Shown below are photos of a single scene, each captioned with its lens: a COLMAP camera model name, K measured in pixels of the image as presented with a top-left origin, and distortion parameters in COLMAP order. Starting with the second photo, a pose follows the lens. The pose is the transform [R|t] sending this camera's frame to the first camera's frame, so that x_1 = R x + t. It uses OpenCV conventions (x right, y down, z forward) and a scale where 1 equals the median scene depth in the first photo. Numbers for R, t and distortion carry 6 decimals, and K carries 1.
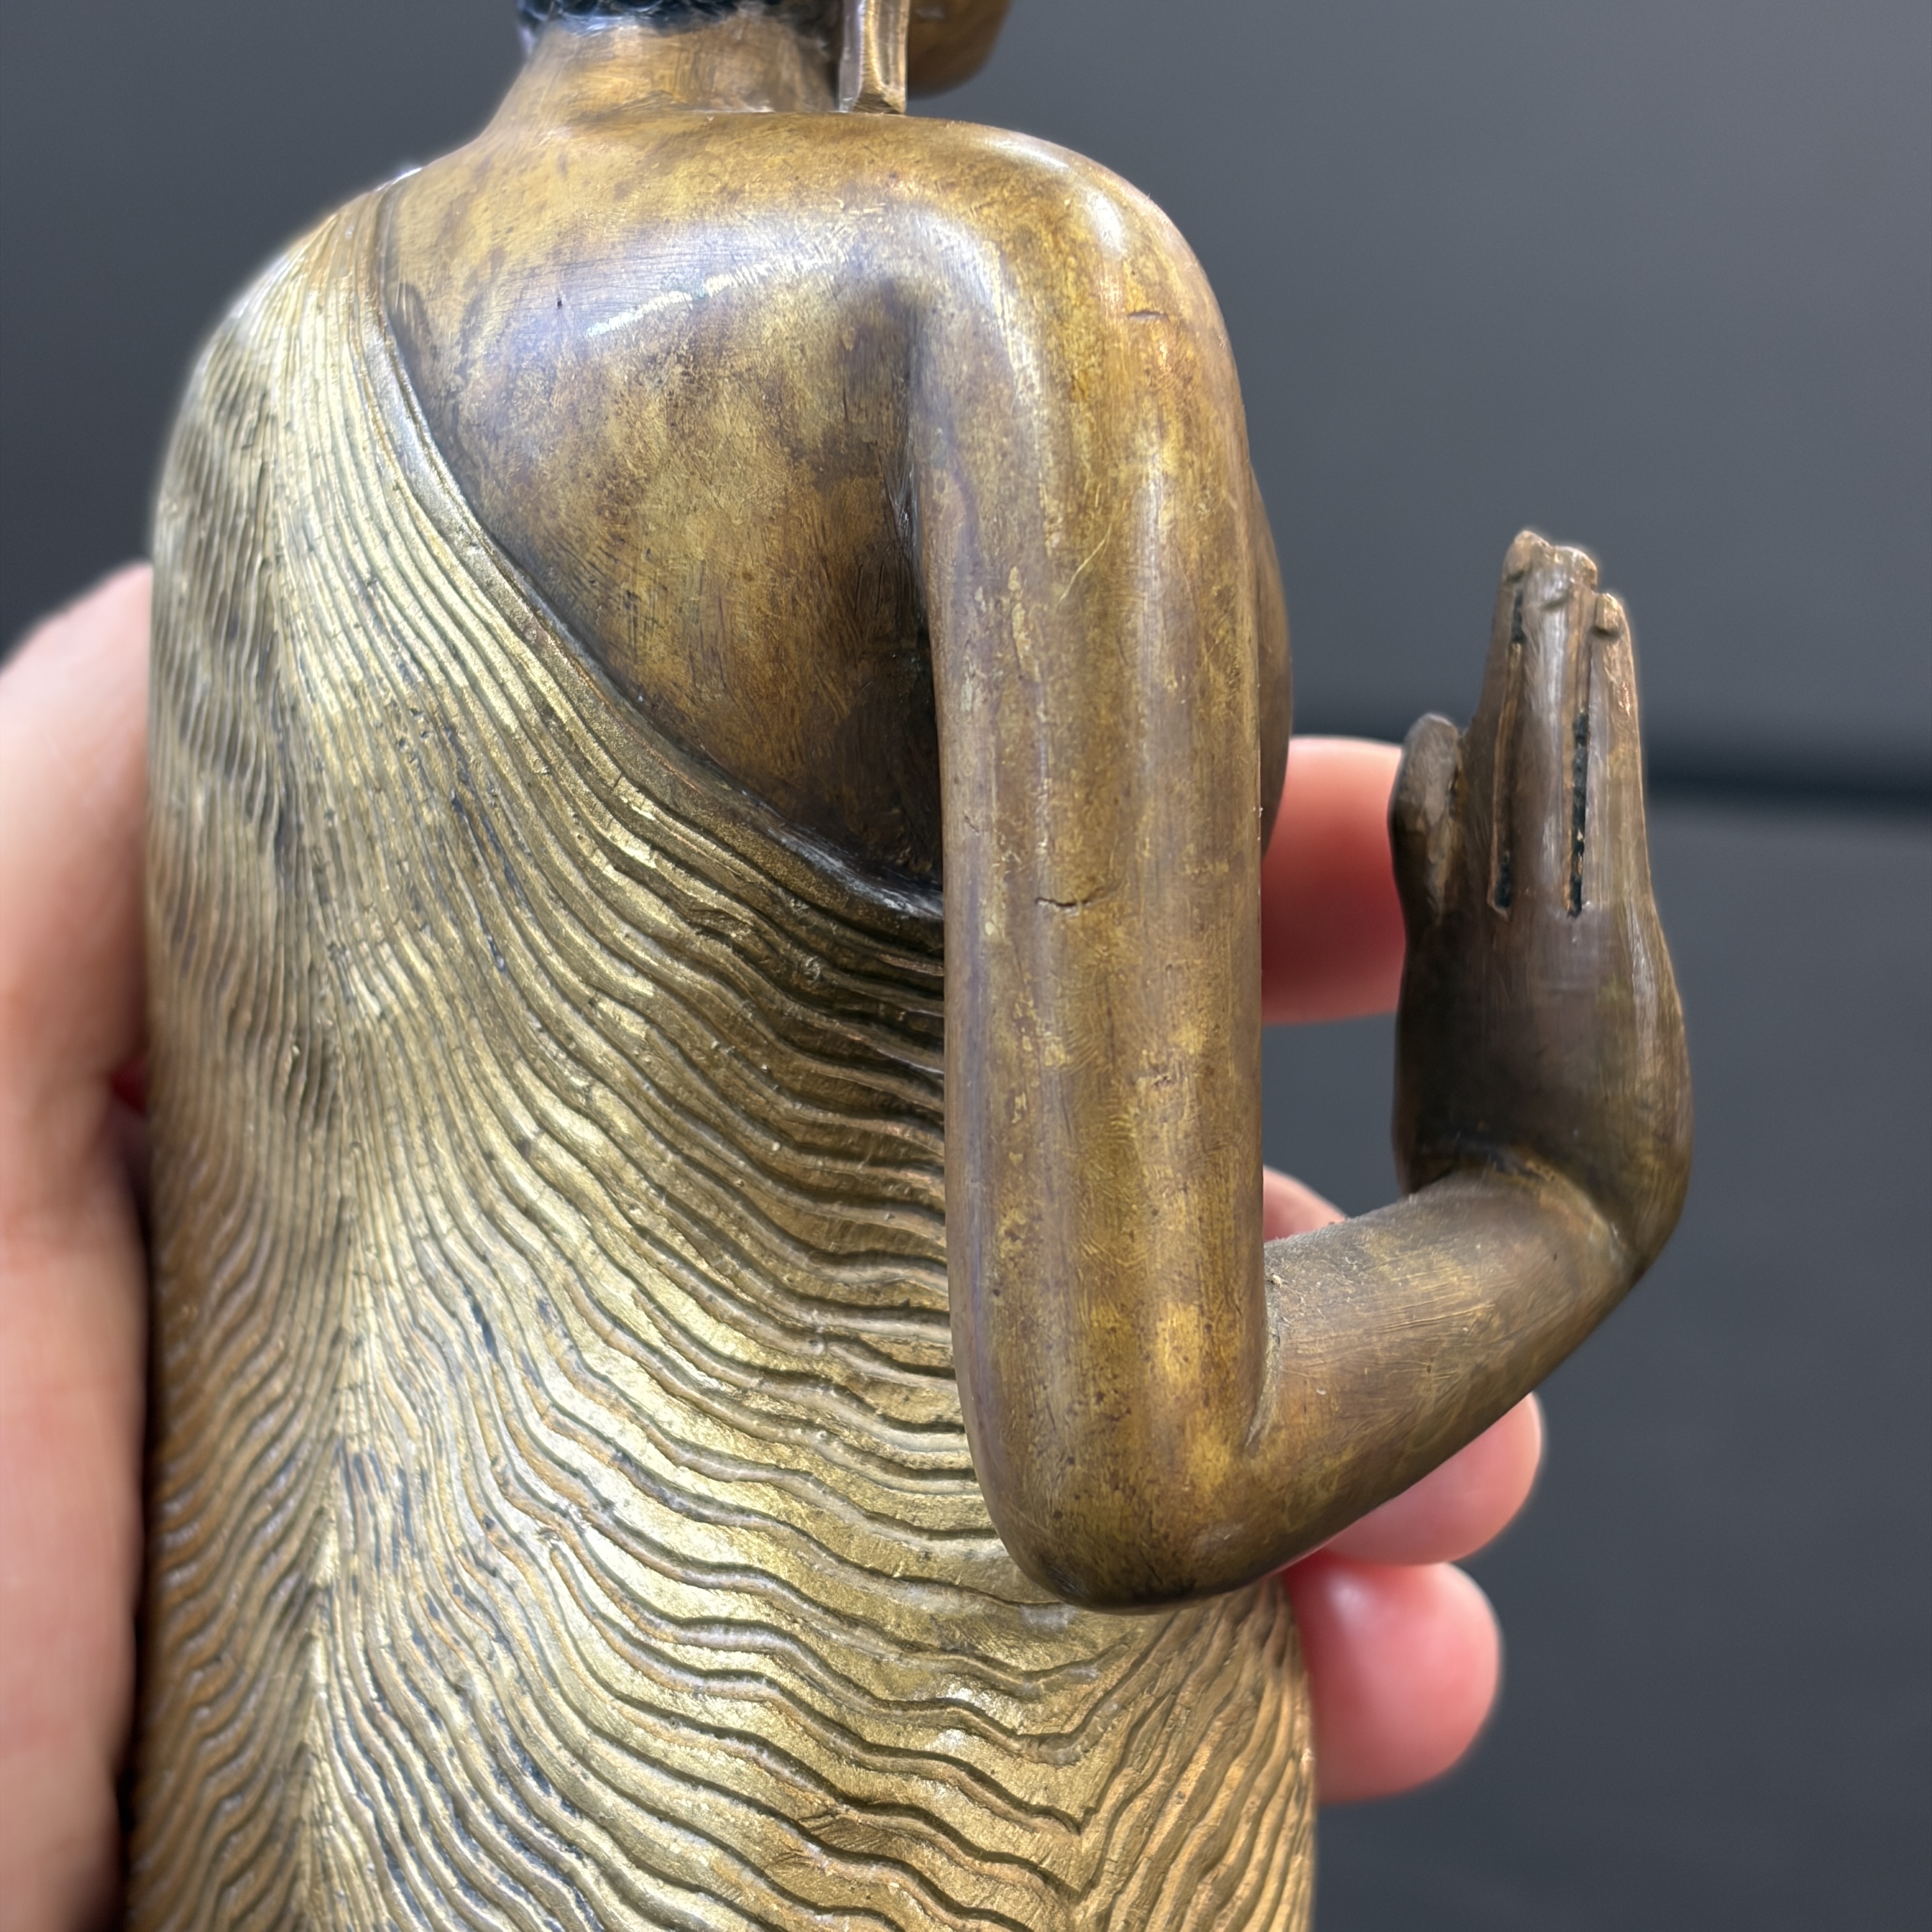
lens RADIAL K [[4039.0, 0, 956.4], [0, 4039.0, 956.8], [0, 0, 1]] dist [0.120626, 0.000000]
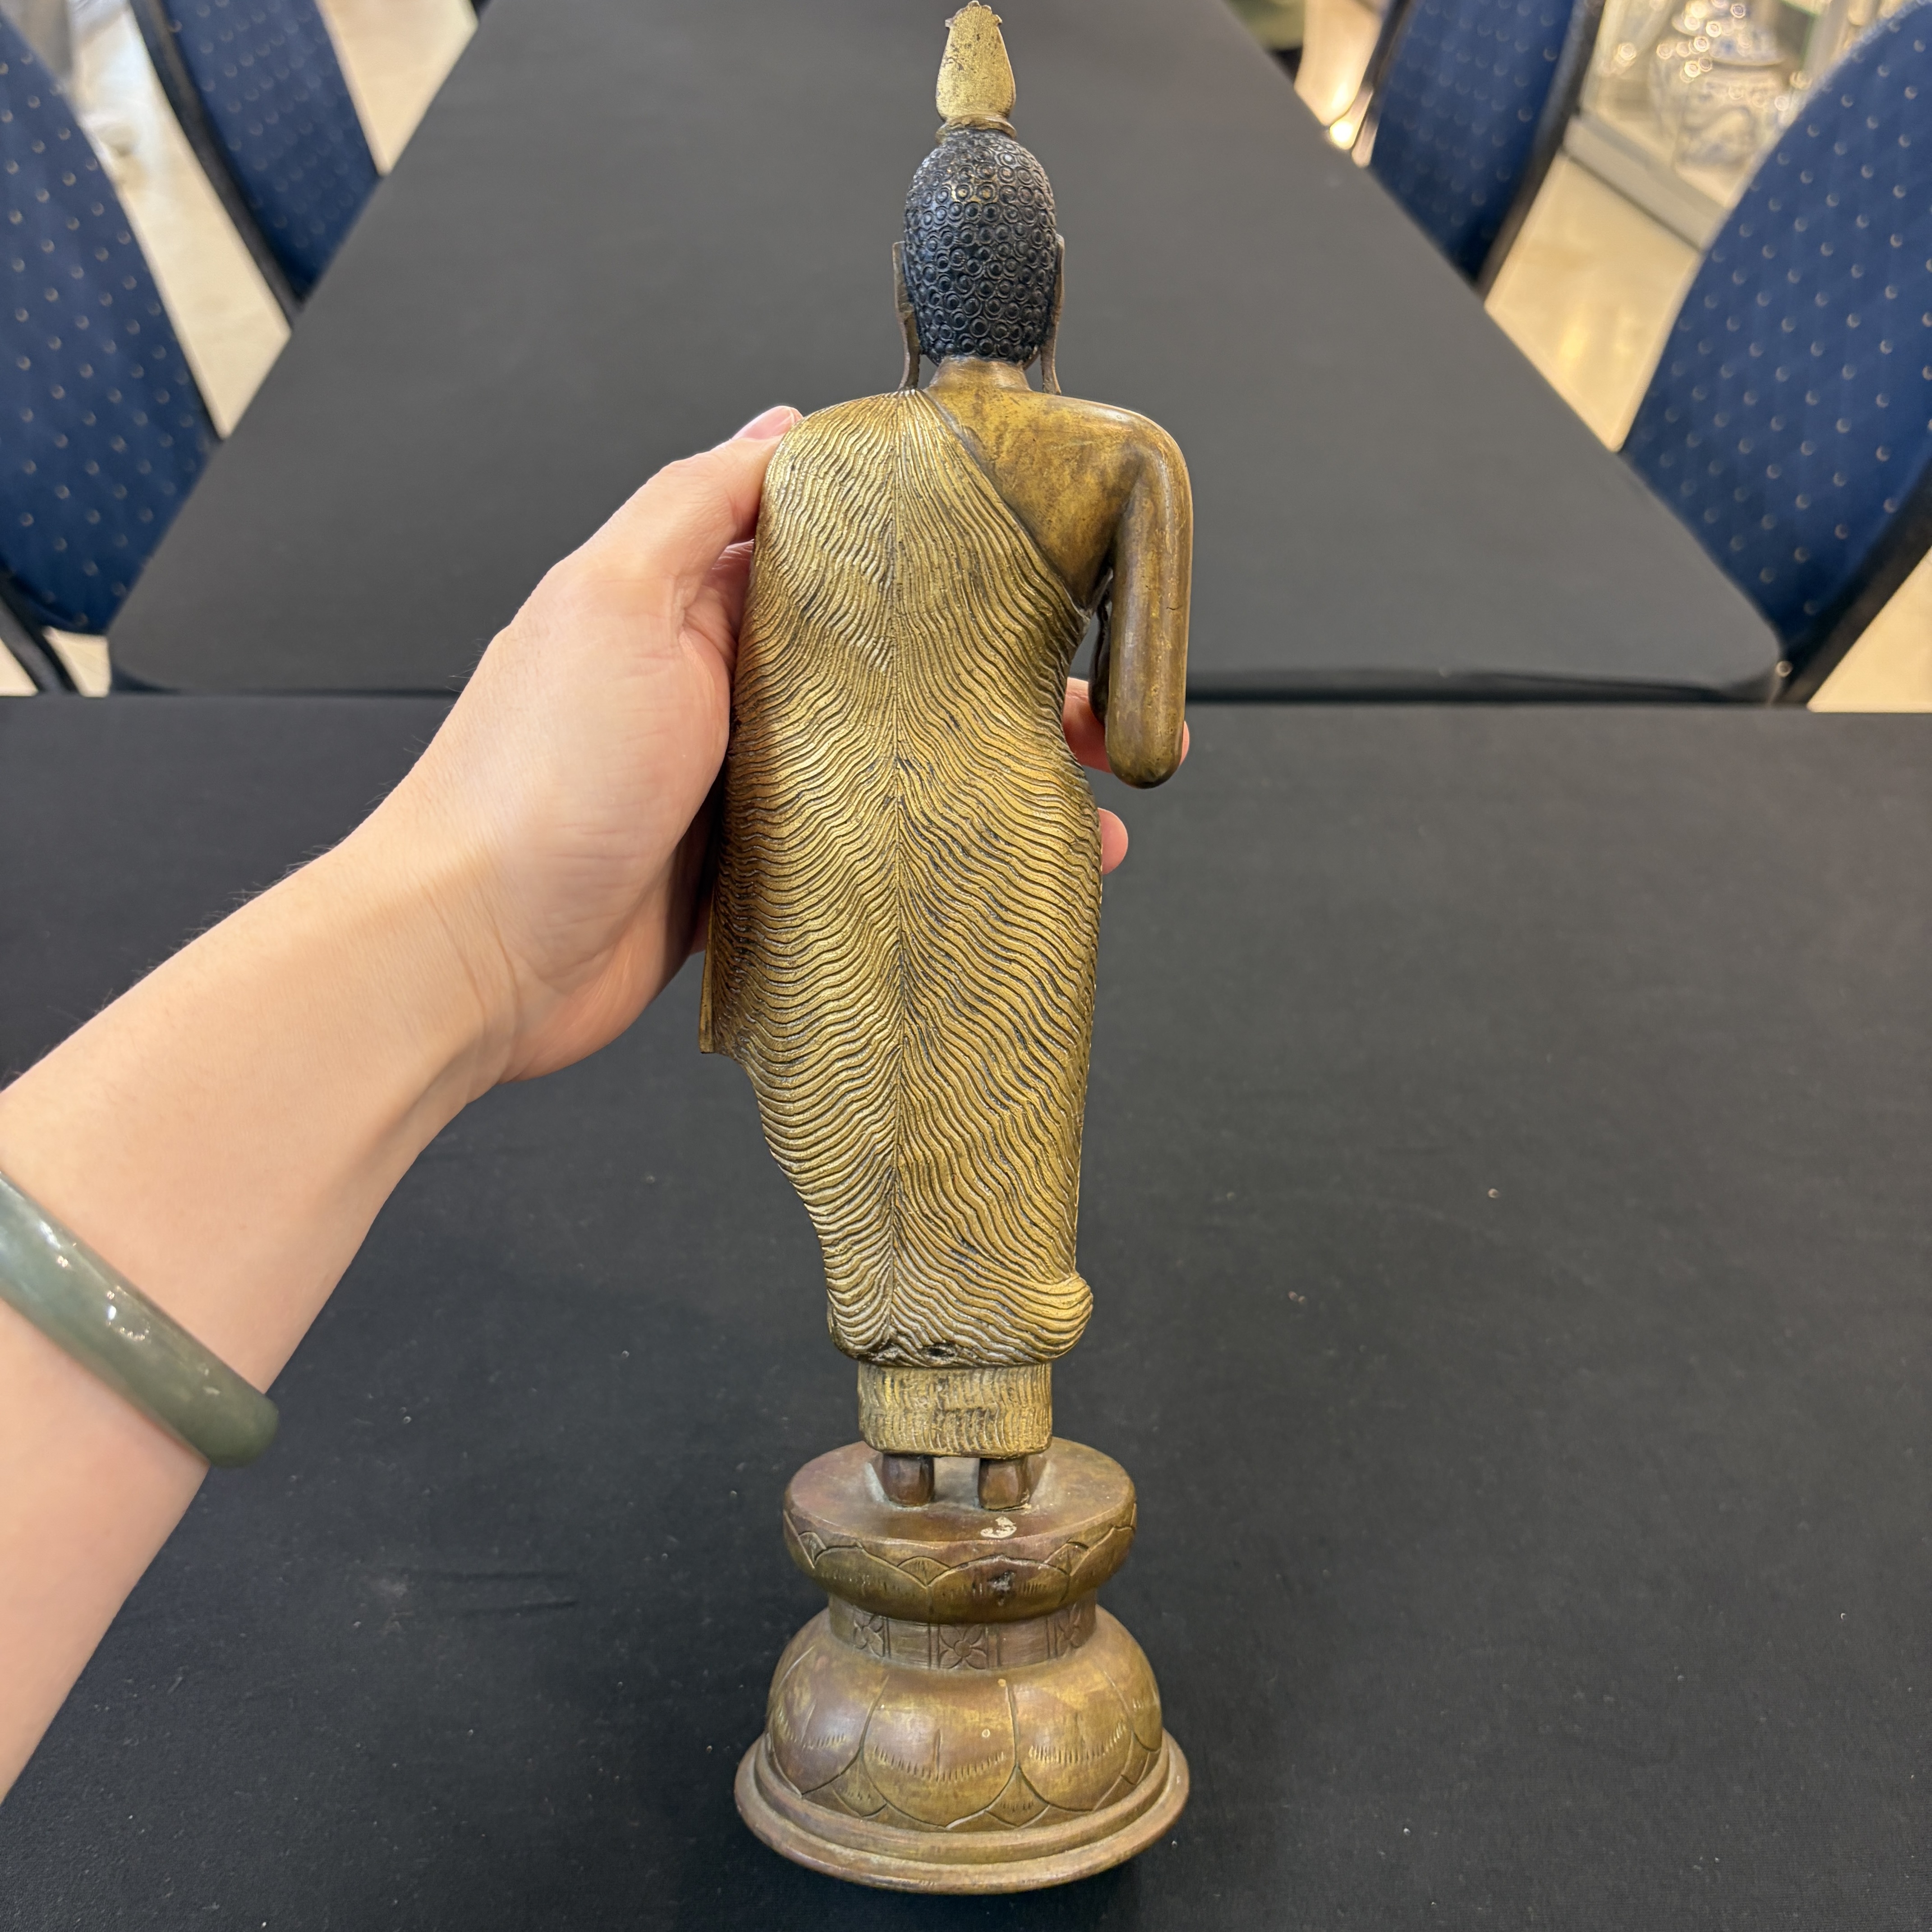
lens RADIAL K [[1881.0, 0, 937.5], [0, 1881.0, 996.1], [0, 0, 1]] dist [-0.006825, 0.000000]
pose [[0.735462, -0.047027, 0.675932, -1.364644], [-0.020255, 0.995617, 0.091307, 0.194912], [-0.677263, -0.080843, 0.731286, -0.258884]]
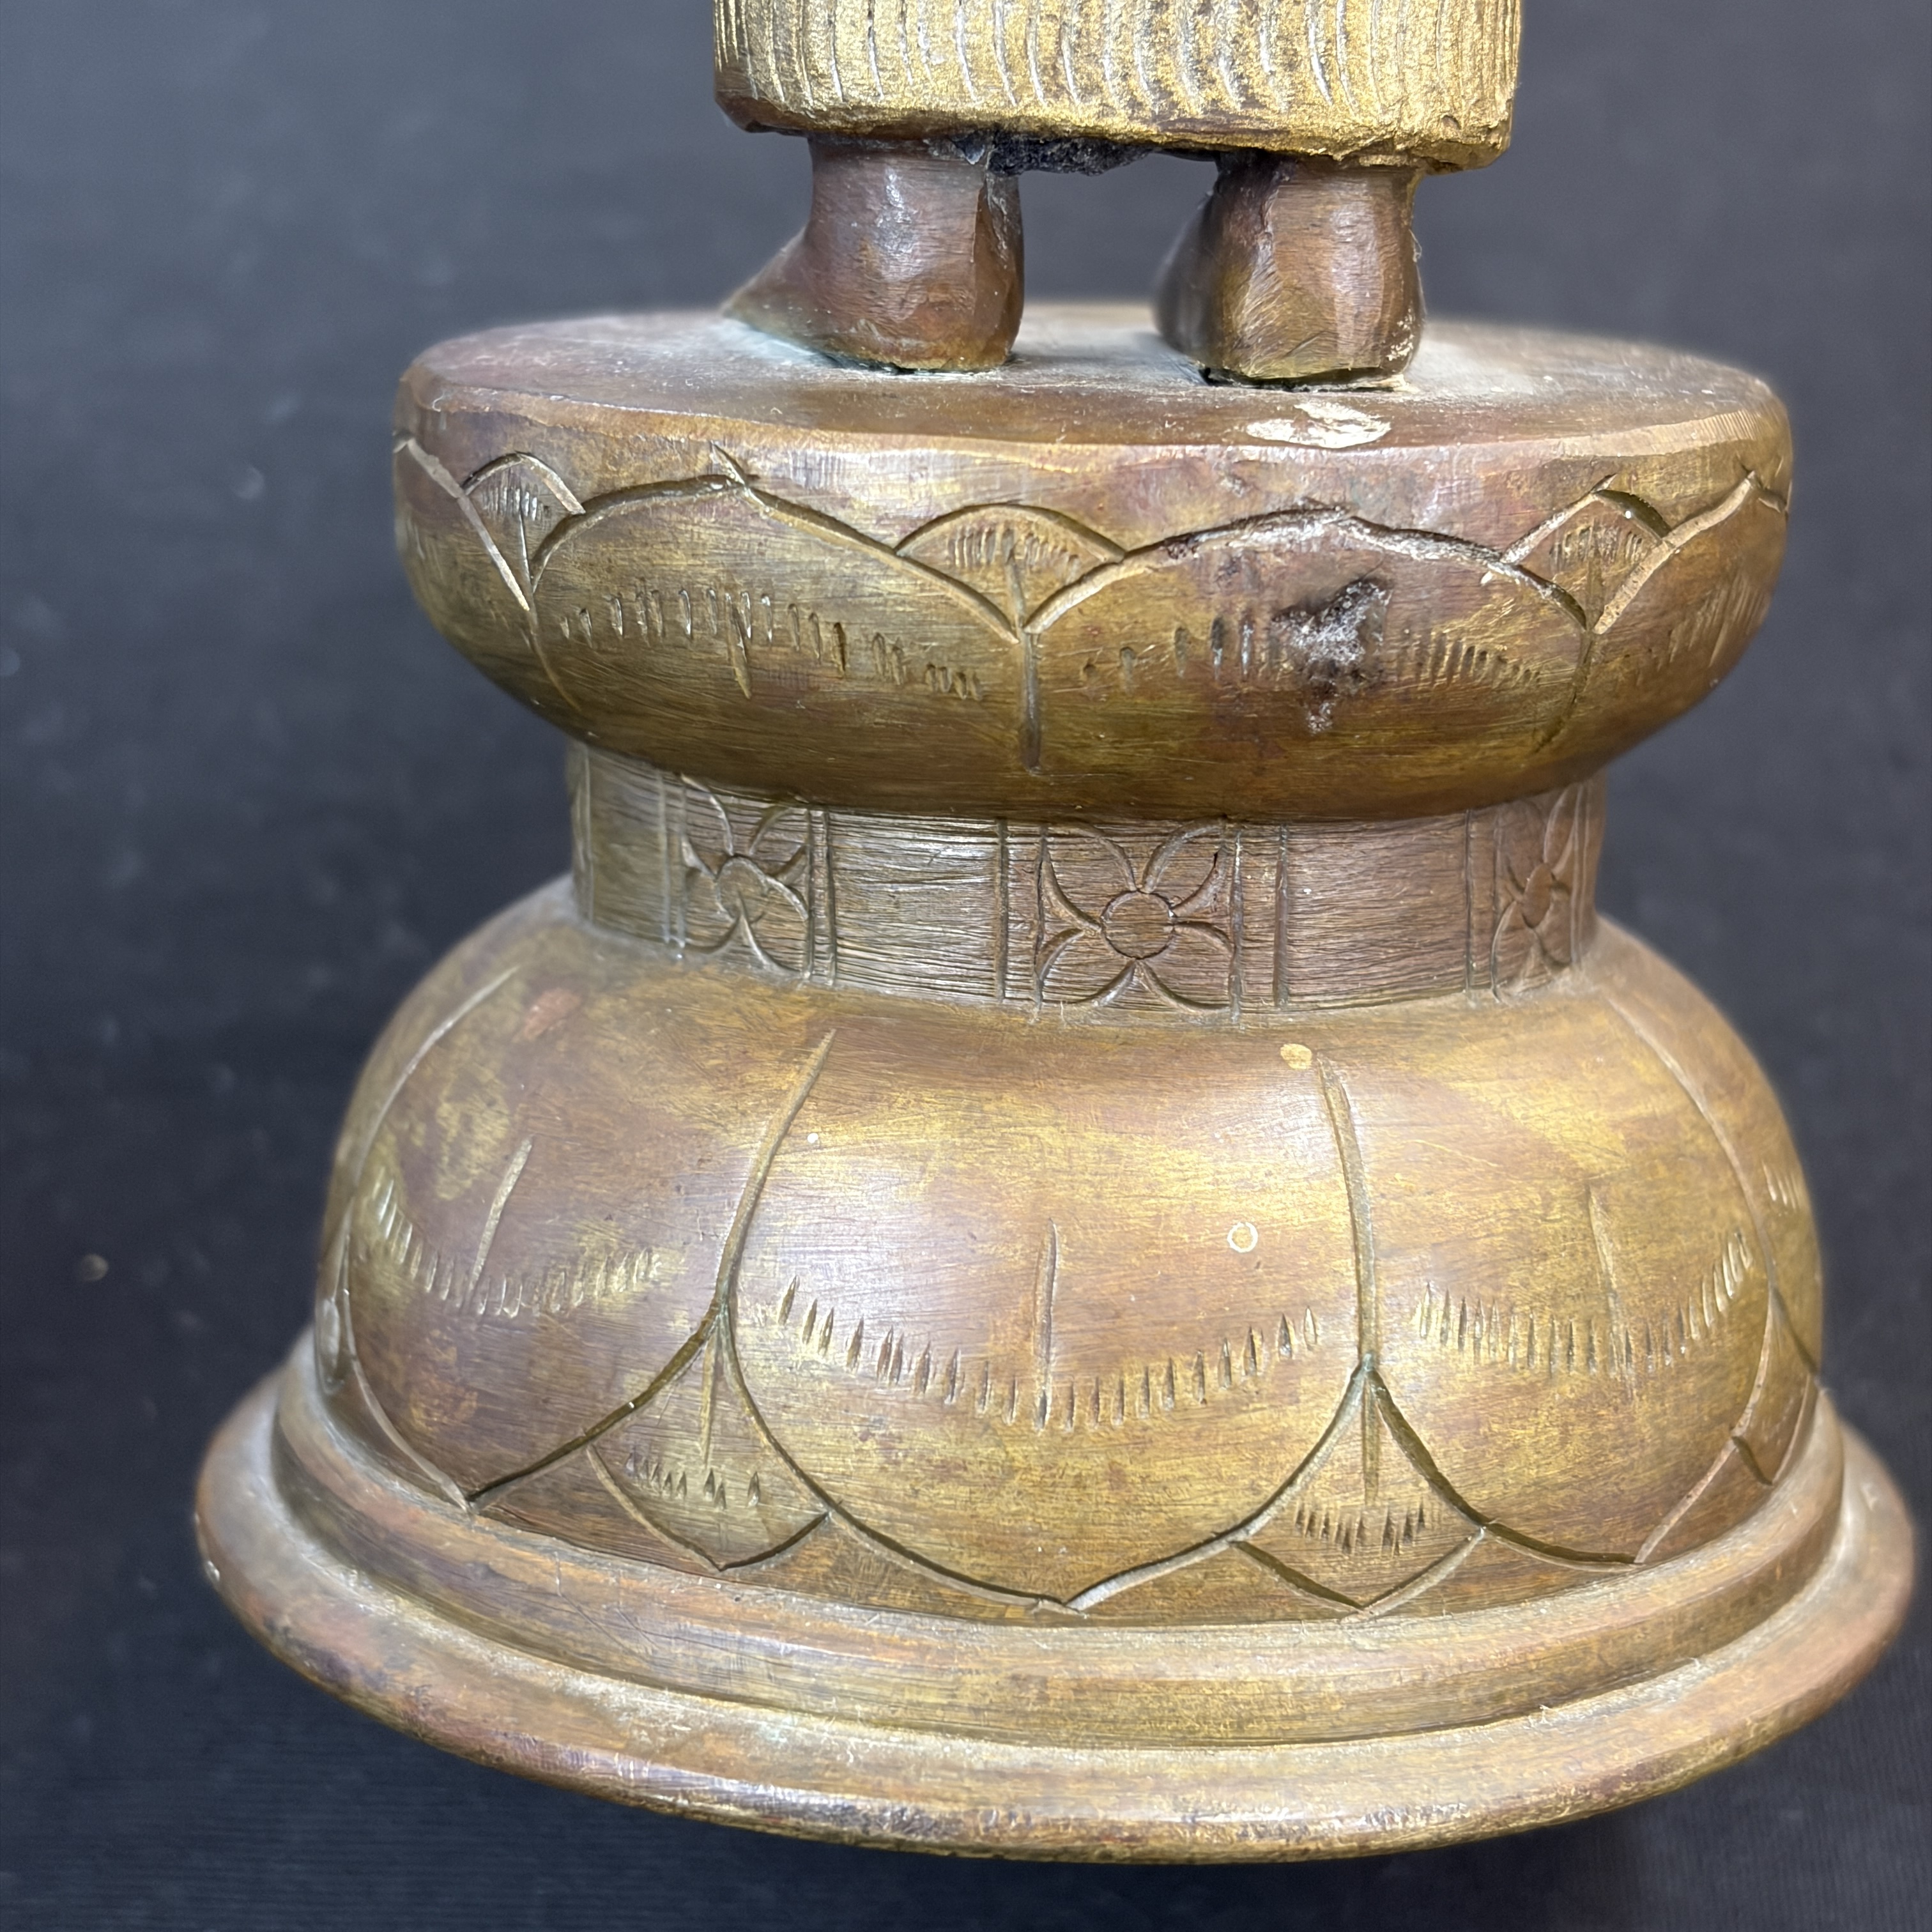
lens RADIAL K [[4039.0, 0, 972.5], [0, 4039.0, 963.2], [0, 0, 1]] dist [0.120626, 0.000000]
pose [[0.686941, -0.163042, 0.708187, -0.837151], [-0.060155, 0.958405, 0.278999, 0.749649], [-0.724219, -0.234257, 0.648560, 0.430287]]
